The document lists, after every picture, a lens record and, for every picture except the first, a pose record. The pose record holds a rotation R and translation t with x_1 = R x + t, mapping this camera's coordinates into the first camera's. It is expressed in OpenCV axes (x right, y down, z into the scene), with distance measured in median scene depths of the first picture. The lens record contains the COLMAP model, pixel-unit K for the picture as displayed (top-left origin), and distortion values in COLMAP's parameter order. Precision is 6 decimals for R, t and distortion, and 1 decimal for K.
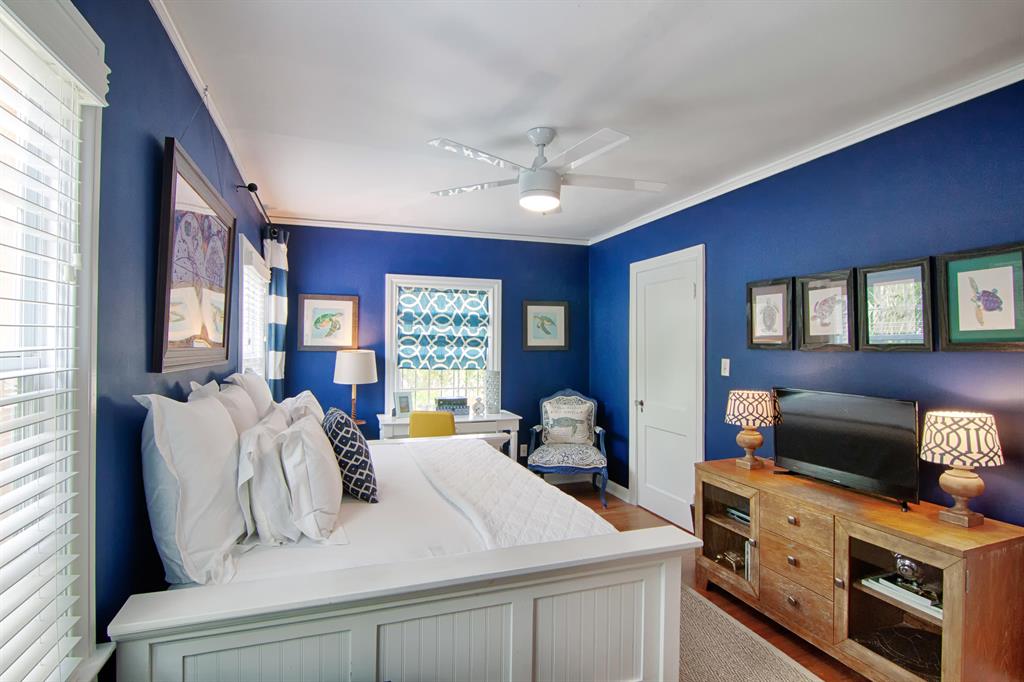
lens RADIAL K [[523.3, 0, 514.5], [0, 523.3, 341.1], [0, 0, 1]] dist [-0.012388, -0.000785]
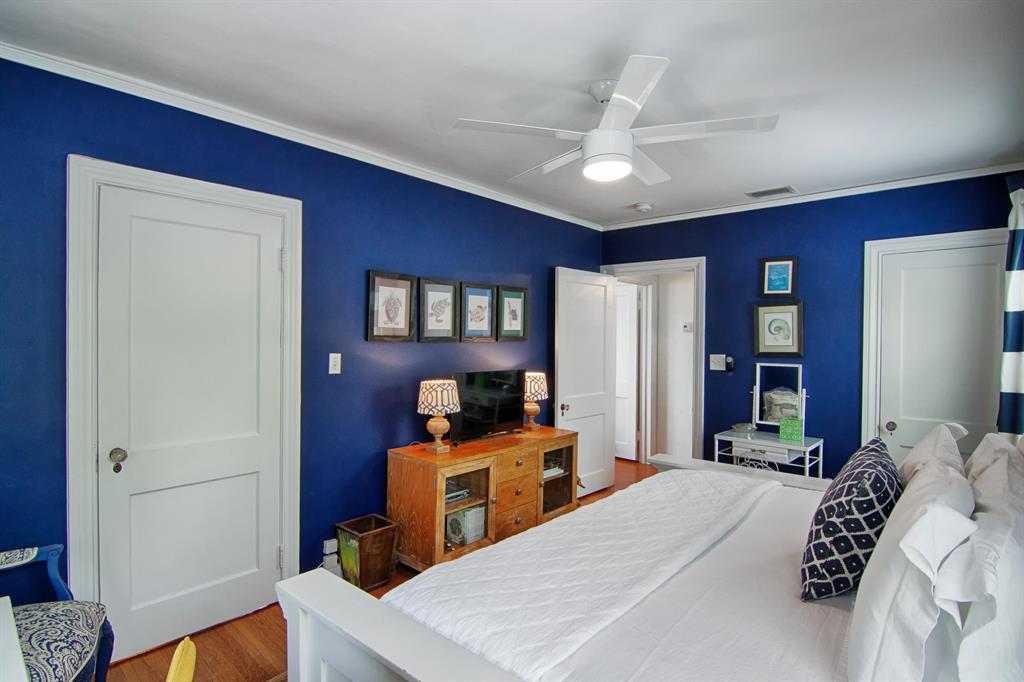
lens RADIAL K [[523.3, 0, 514.5], [0, 523.3, 341.1], [0, 0, 1]] dist [-0.012388, -0.000785]
pose [[-0.496776, -0.017971, 0.867693, -0.325780], [-0.018860, 0.999773, 0.009909, 0.000407], [-0.867674, -0.011442, -0.497002, 0.821967]]
